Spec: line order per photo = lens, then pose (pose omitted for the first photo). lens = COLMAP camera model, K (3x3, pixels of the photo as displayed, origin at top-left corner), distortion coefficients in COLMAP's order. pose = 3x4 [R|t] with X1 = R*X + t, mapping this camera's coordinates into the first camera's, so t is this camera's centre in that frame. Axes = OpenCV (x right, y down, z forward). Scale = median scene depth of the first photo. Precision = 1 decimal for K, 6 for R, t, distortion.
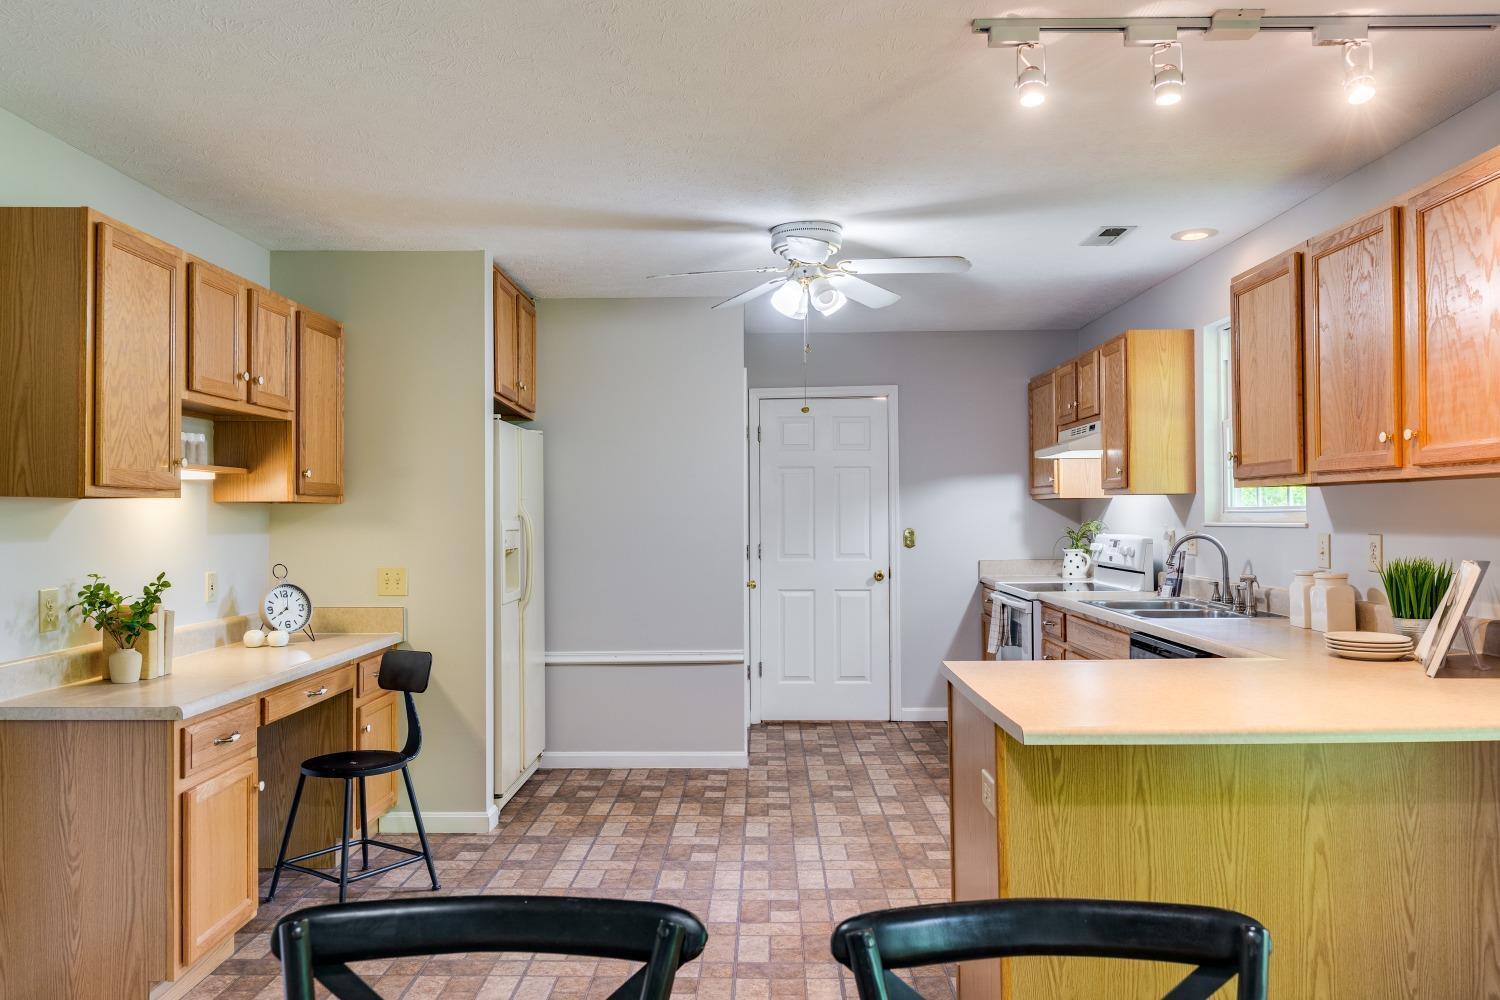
lens RADIAL K [[1040.1, 0, 750.0], [0, 1040.1, 500.0], [0, 0, 1]] dist [0.003405, 0.000231]
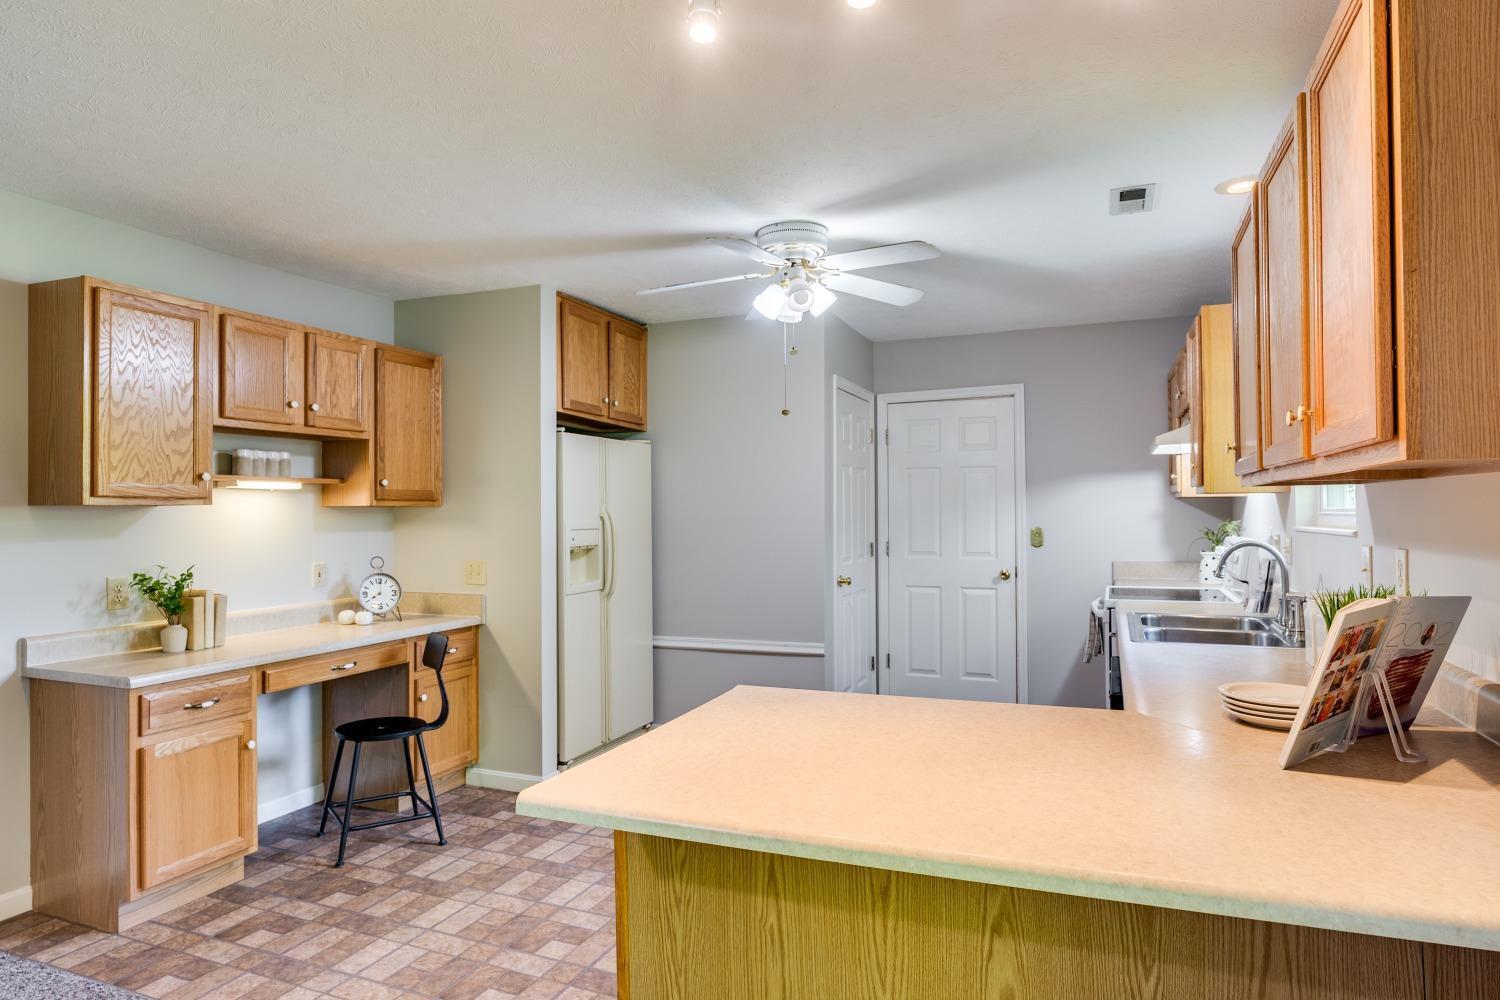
lens RADIAL K [[871.8, 0, 750.0], [0, 871.8, 500.0], [0, 0, 1]] dist [0.000468, -0.000238]
pose [[0.930414, -0.004508, -0.366482, 0.356920], [0.006098, 0.999976, 0.003181, -0.006039], [0.366459, -0.005194, 0.930420, 0.226208]]
